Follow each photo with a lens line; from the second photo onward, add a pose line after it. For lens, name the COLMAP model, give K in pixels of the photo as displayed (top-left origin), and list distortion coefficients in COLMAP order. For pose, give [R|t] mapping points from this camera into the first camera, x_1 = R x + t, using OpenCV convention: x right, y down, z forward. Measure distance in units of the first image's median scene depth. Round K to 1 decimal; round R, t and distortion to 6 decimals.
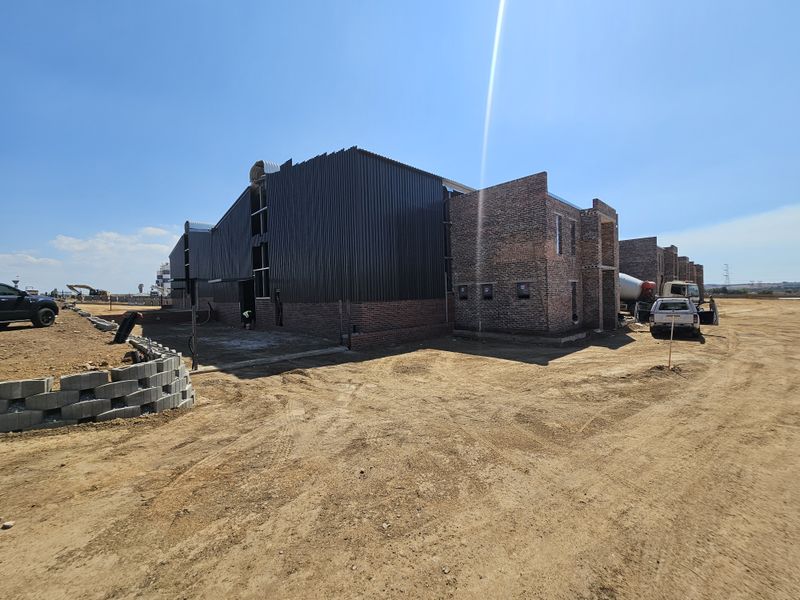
lens RADIAL K [[331.6, 0, 399.6], [0, 331.6, 300.8], [0, 0, 1]] dist [0.008344, 0.000583]
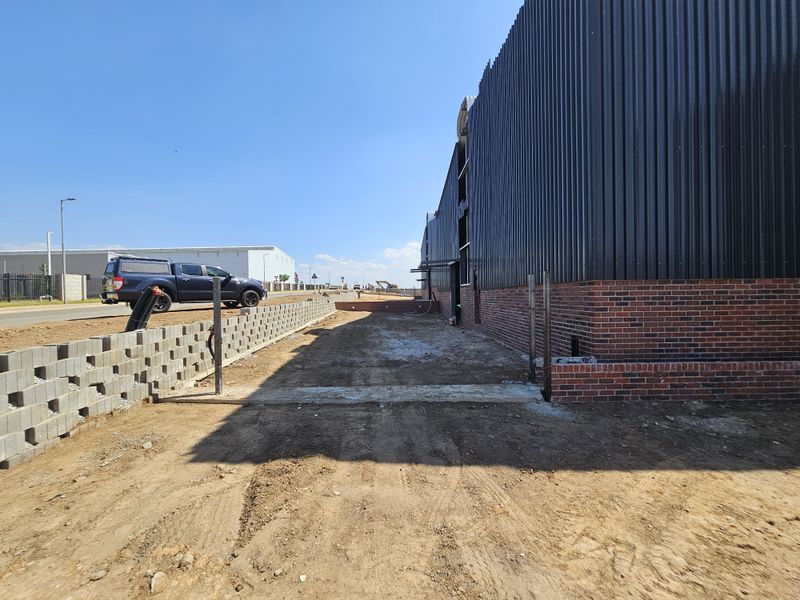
lens RADIAL K [[331.6, 0, 399.4], [0, 331.6, 299.7], [0, 0, 1]] dist [0.008344, 0.000583]
pose [[0.730307, 0.025482, -0.682644, -0.008317], [-0.018051, 0.999675, 0.018005, 0.016302], [0.682881, -0.000827, 0.730530, 0.386615]]
